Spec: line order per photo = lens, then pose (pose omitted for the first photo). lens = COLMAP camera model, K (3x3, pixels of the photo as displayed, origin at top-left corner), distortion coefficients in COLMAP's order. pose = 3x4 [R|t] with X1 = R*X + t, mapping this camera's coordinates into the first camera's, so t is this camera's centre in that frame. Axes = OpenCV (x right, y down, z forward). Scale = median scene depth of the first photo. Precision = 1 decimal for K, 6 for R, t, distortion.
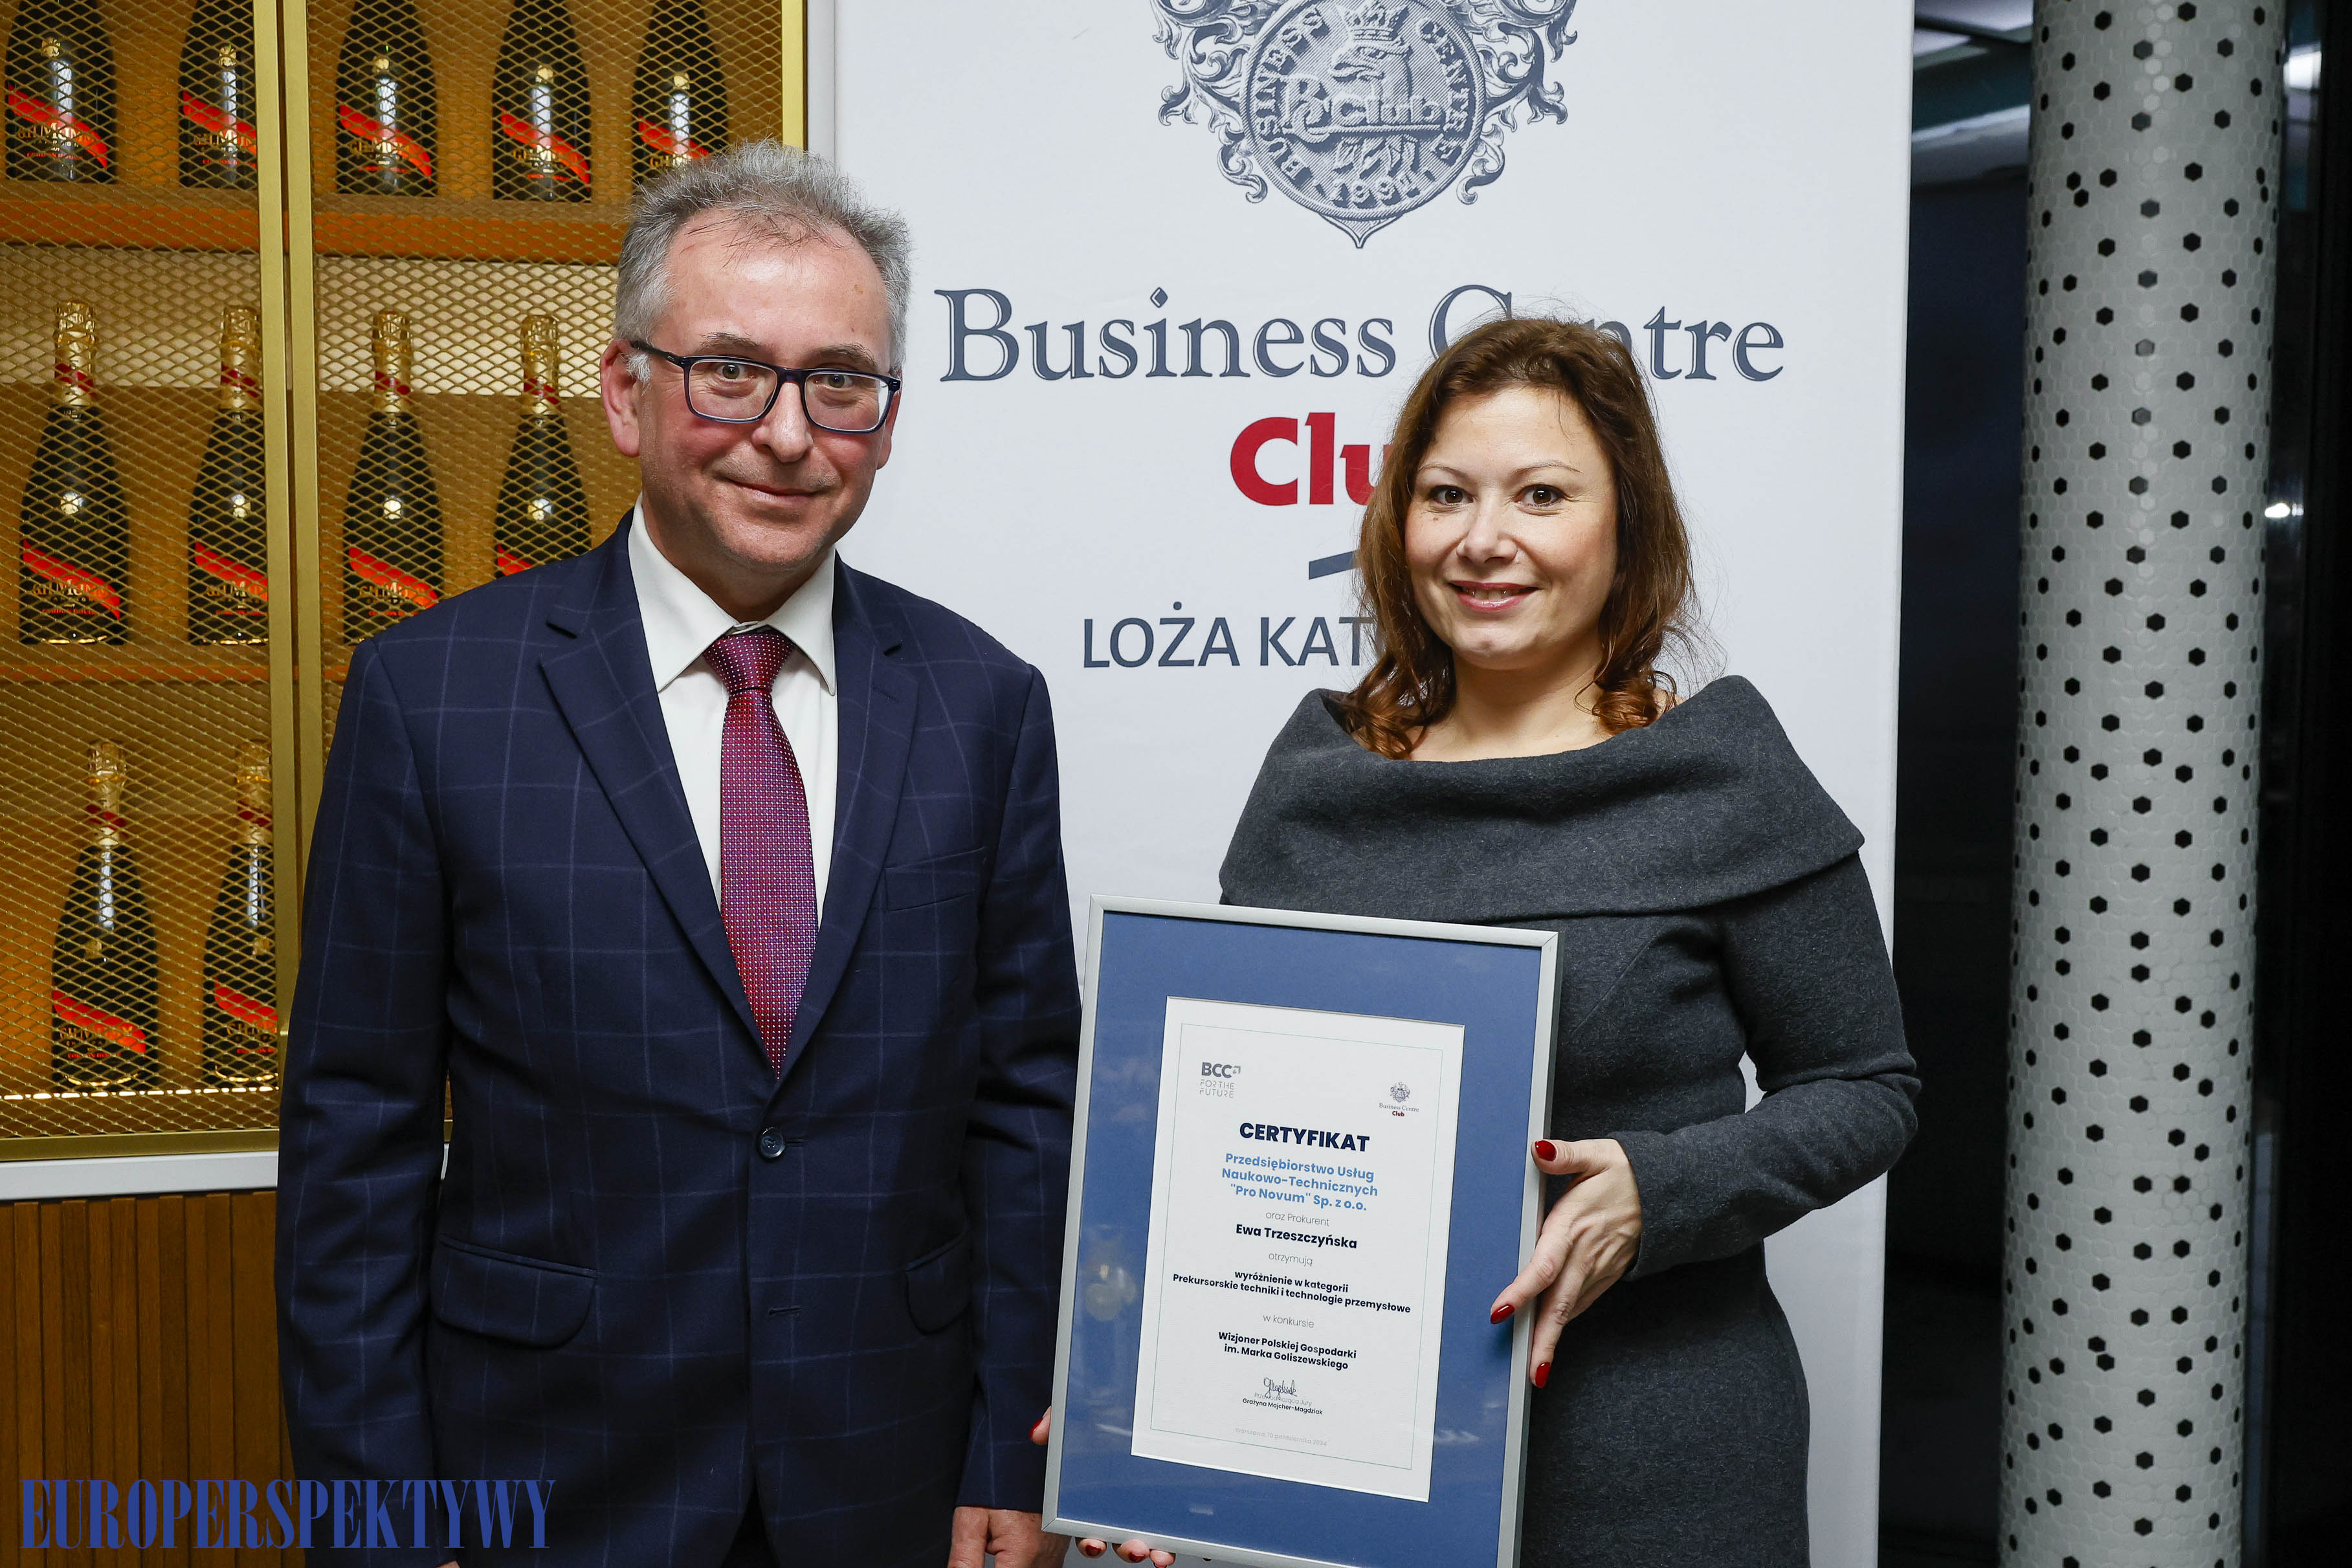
lens RADIAL K [[2623.8, 0, 1301.1], [0, 2623.8, 788.7], [0, 0, 1]] dist [0.016477, 0.000000]
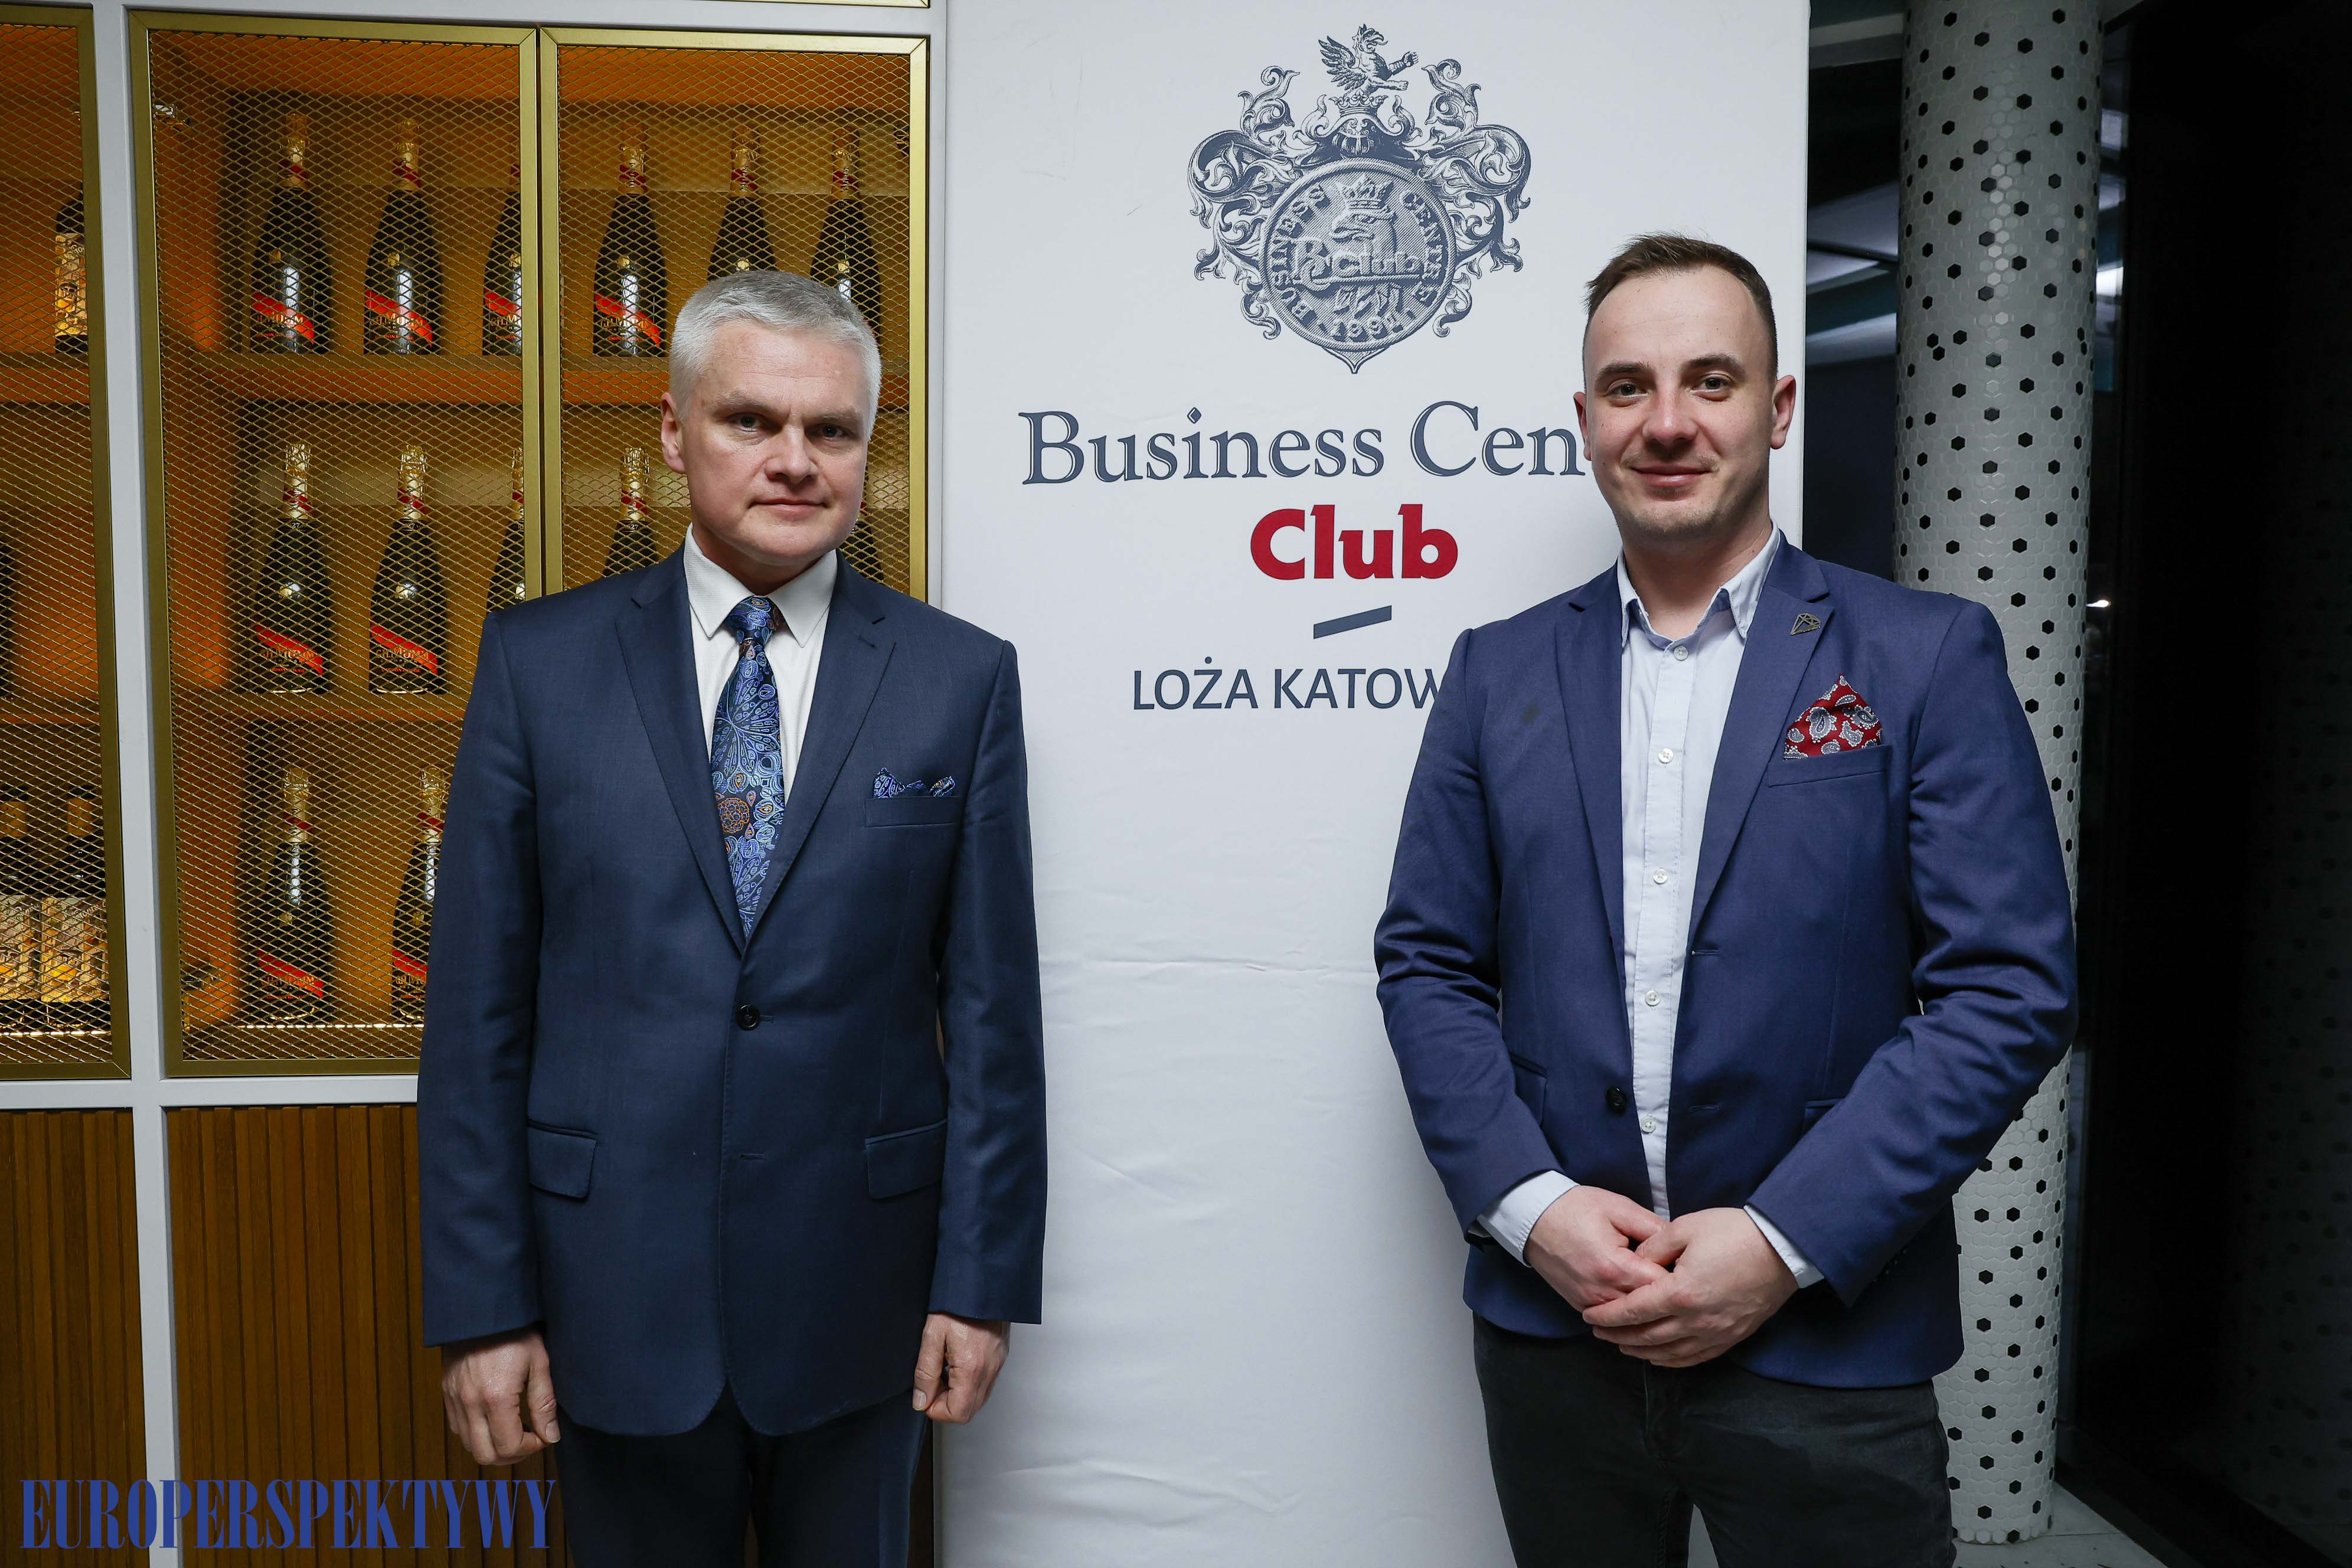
lens RADIAL K [[1802.6, 0, 1166.8], [0, 1802.6, 792.5], [0, 0, 1]] dist [-0.089545, 0.088354]
pose [[0.993320, 0.004880, -0.115290, 0.032238], [-0.005419, 0.999976, -0.004361, -0.002668], [0.115266, 0.004957, 0.993322, 0.142817]]
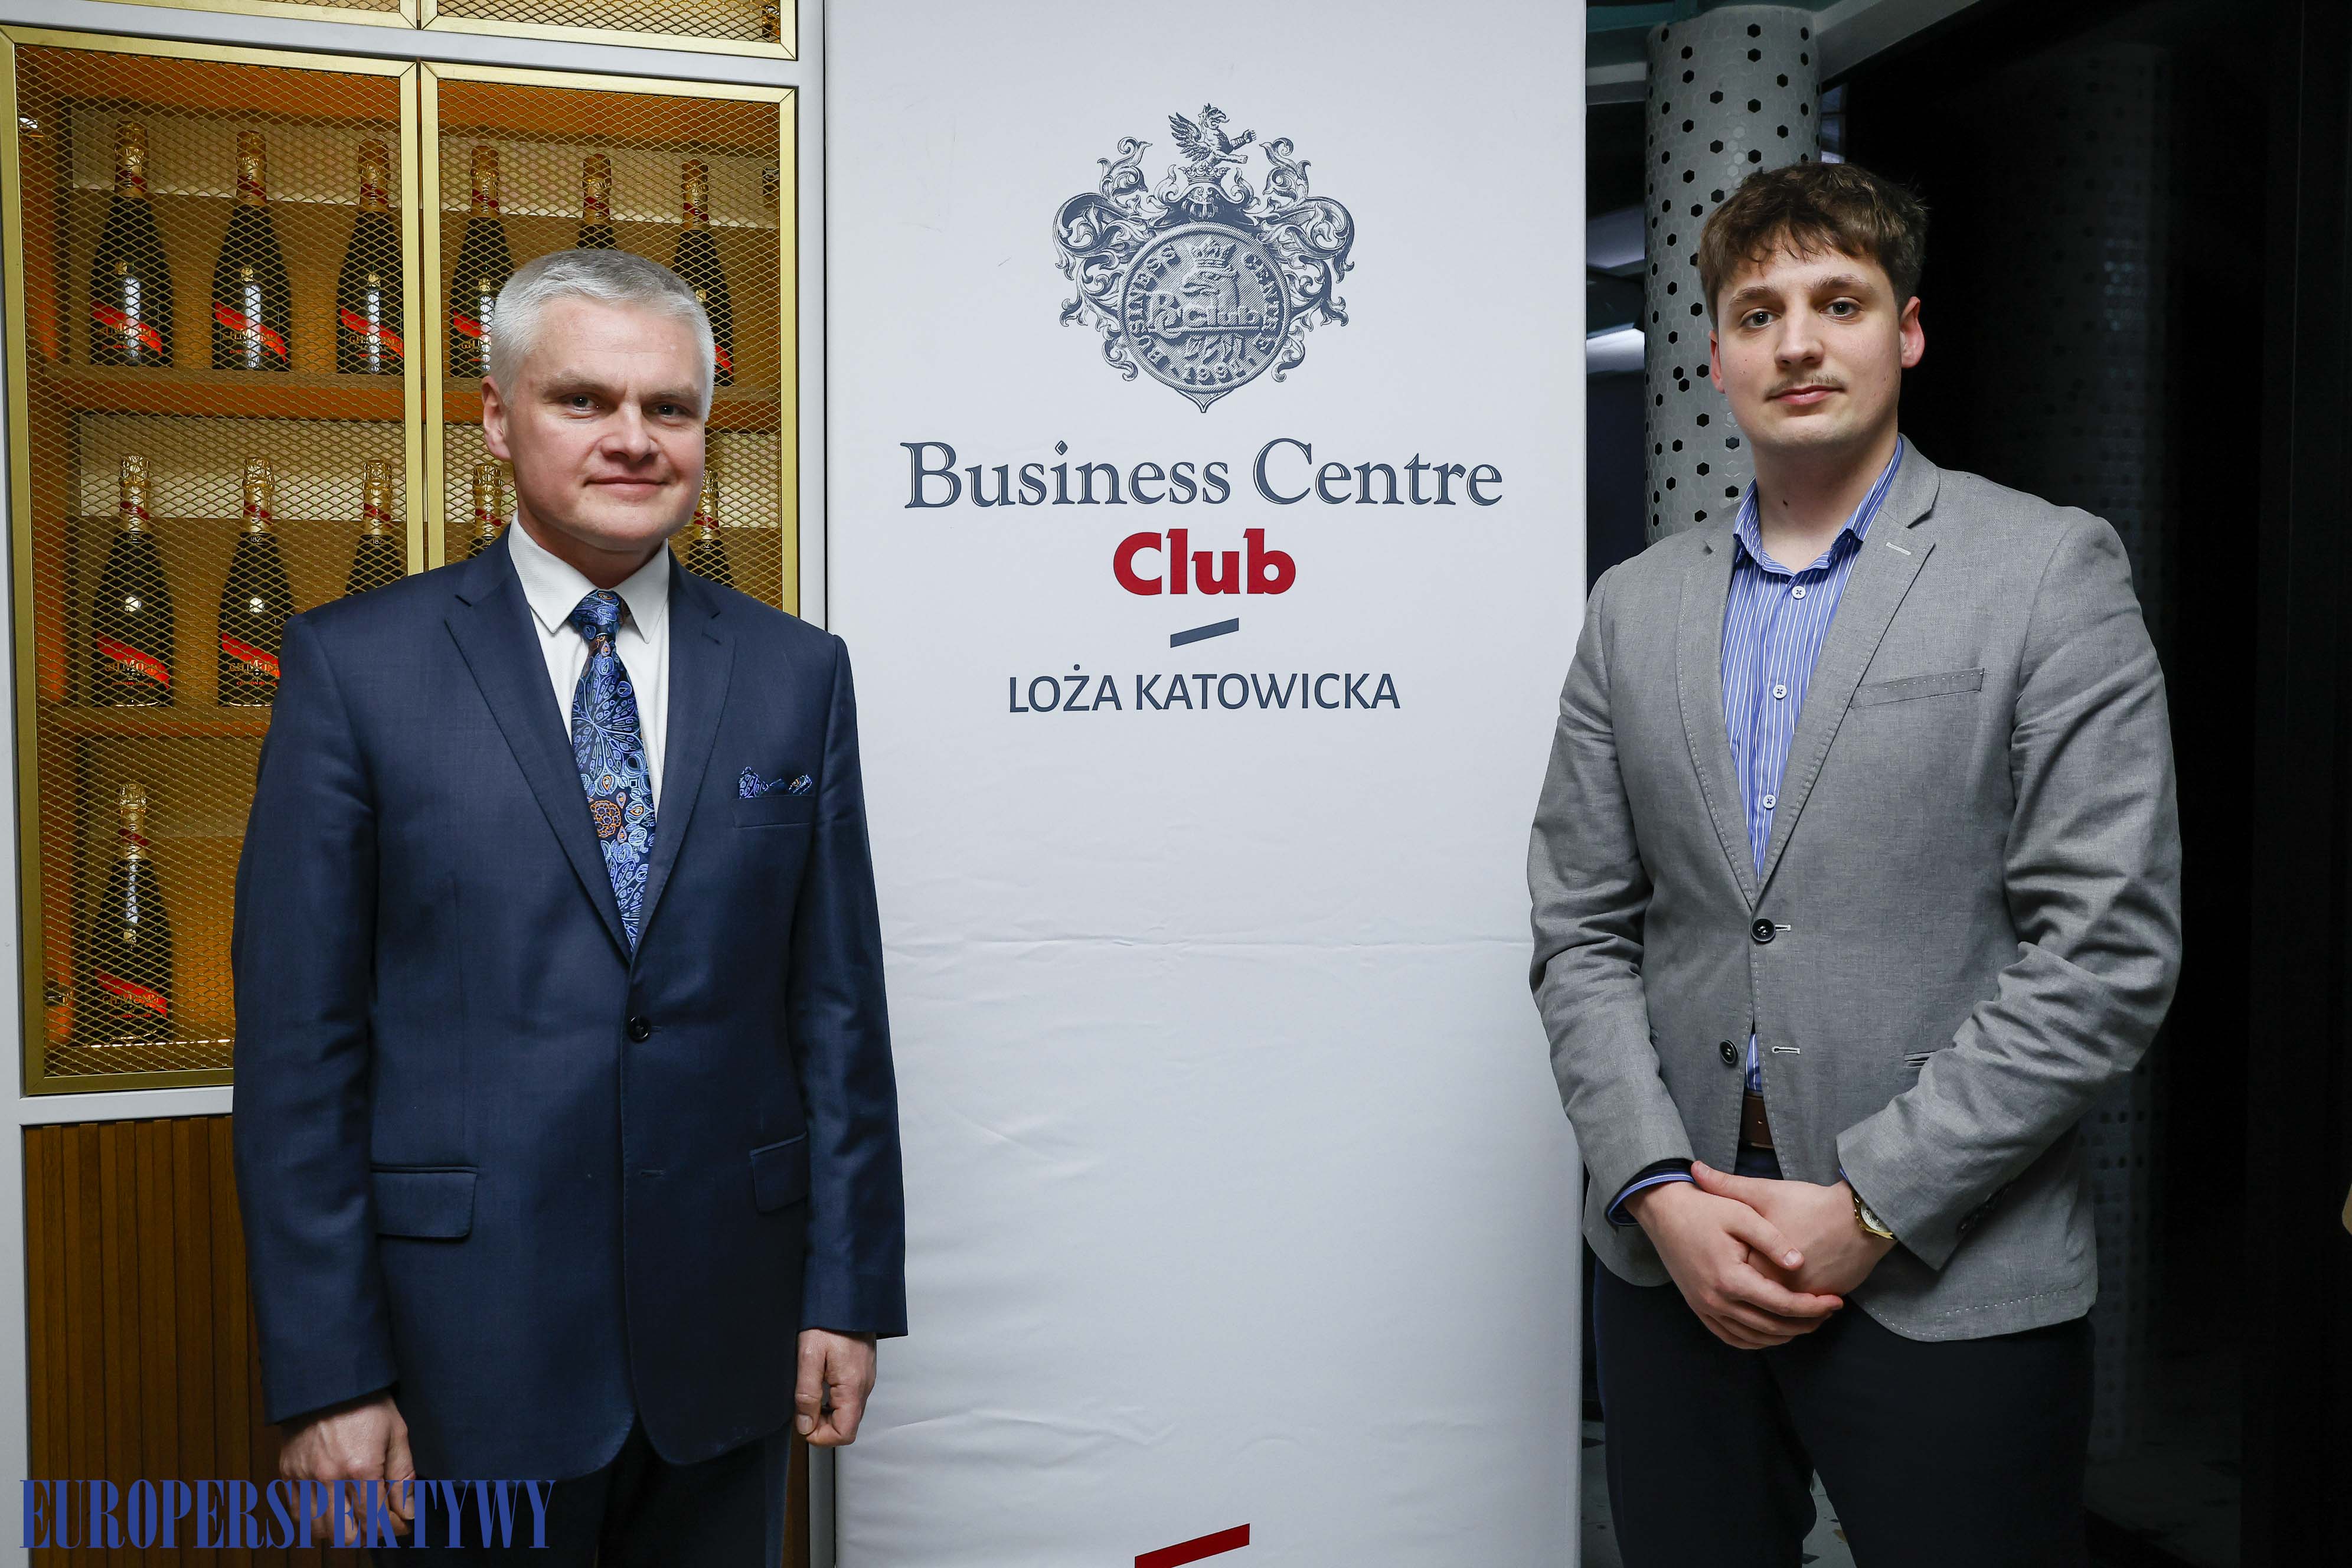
lens RADIAL K [[2047.1, 0, 1218.8], [0, 2047.1, 786.4], [0, 0, 1]] dist [-0.042538, 0.034345]
pose [[0.997145, -0.013493, 0.074291, -0.052806], [0.015779, 0.999417, -0.030270, 0.027158], [-0.073840, 0.031356, 0.996777, -0.085198]]
